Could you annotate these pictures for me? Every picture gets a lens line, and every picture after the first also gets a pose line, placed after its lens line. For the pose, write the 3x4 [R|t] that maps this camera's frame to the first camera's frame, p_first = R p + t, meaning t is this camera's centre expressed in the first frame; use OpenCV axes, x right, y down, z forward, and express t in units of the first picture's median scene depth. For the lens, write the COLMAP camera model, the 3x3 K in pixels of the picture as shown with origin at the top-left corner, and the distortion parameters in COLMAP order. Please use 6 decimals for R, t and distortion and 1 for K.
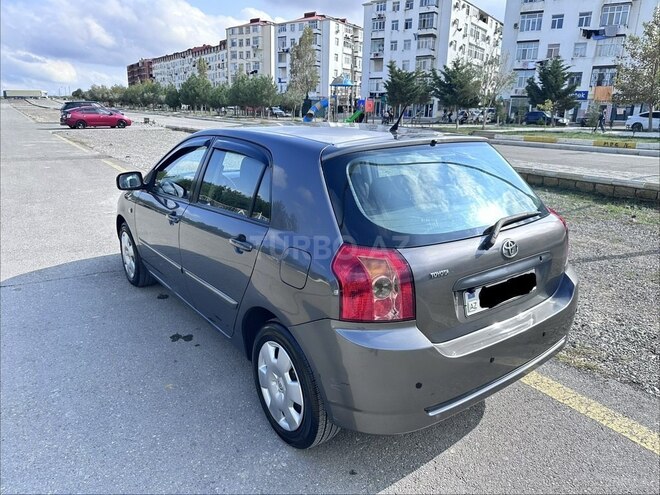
lens RADIAL K [[469.8, 0, 330.0], [0, 469.8, 247.5], [0, 0, 1]] dist [0.005012, -0.005696]
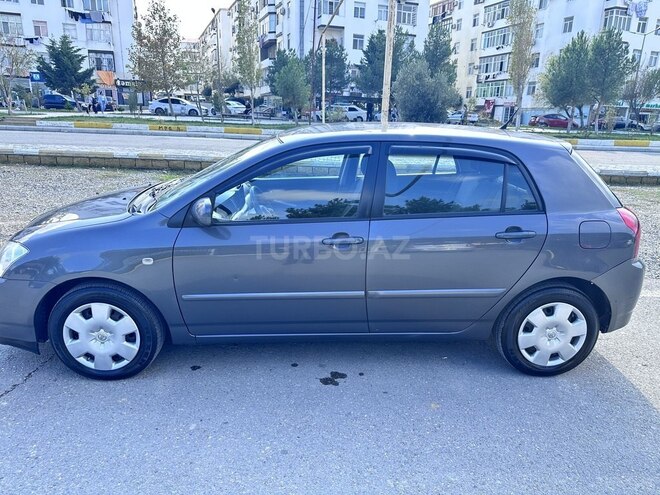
lens RADIAL K [[471.1, 0, 333.1], [0, 471.1, 248.3], [0, 0, 1]] dist [0.002885, -0.006953]
pose [[0.548674, -0.232850, 0.802955, -0.818931], [0.204498, 0.968636, 0.141158, -0.137906], [-0.810640, 0.086753, 0.579083, 0.418656]]
